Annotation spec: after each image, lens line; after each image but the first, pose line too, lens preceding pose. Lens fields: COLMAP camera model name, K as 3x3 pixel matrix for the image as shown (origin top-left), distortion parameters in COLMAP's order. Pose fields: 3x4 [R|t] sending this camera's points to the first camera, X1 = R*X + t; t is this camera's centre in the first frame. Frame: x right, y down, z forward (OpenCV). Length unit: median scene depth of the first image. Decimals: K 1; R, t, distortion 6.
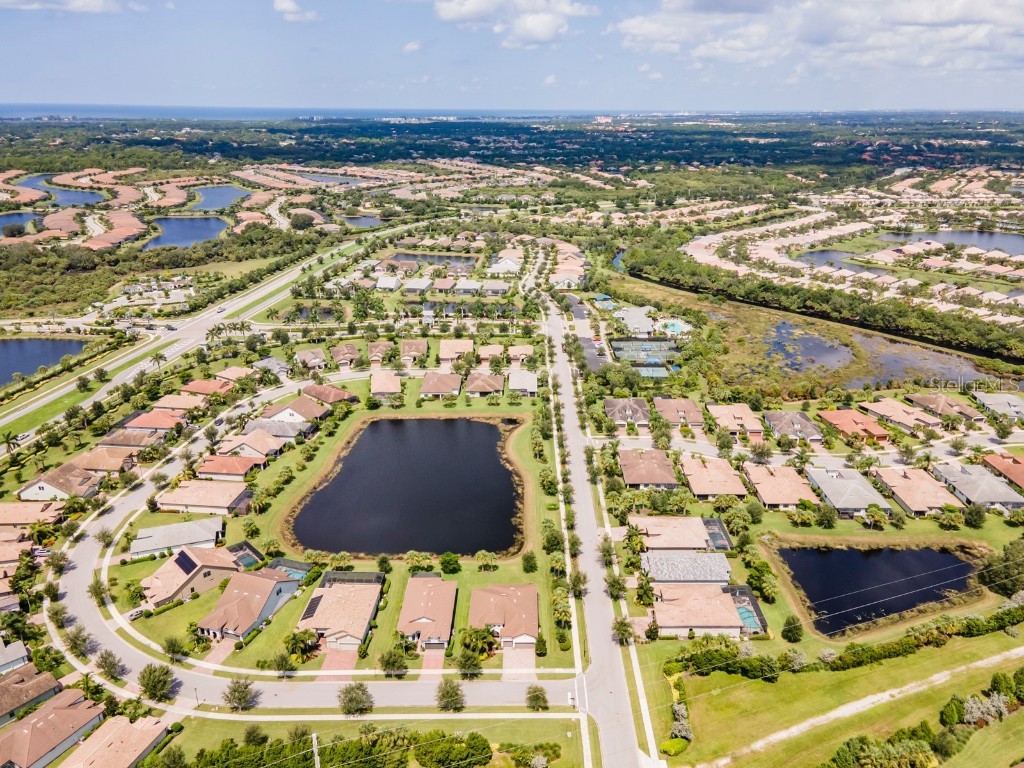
lens RADIAL K [[712.0, 0, 512.0], [0, 712.0, 384.0], [0, 0, 1]] dist [0.012532, 0.067605]
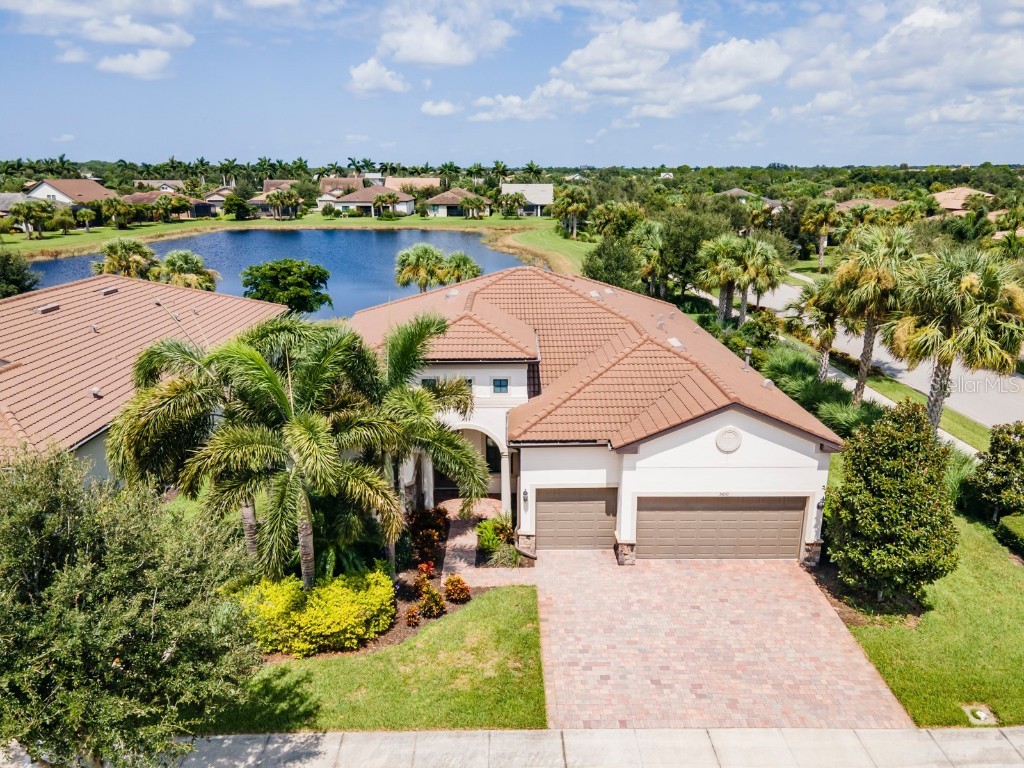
lens RADIAL K [[718.1, 0, 498.2], [0, 718.1, 378.1], [0, 0, 1]] dist [-0.004297, 0.069413]
pose [[0.999961, -0.002915, 0.008291, -0.019148], [0.003327, 0.998734, -0.050184, 0.348100], [-0.008134, 0.050209, 0.998706, 0.880781]]
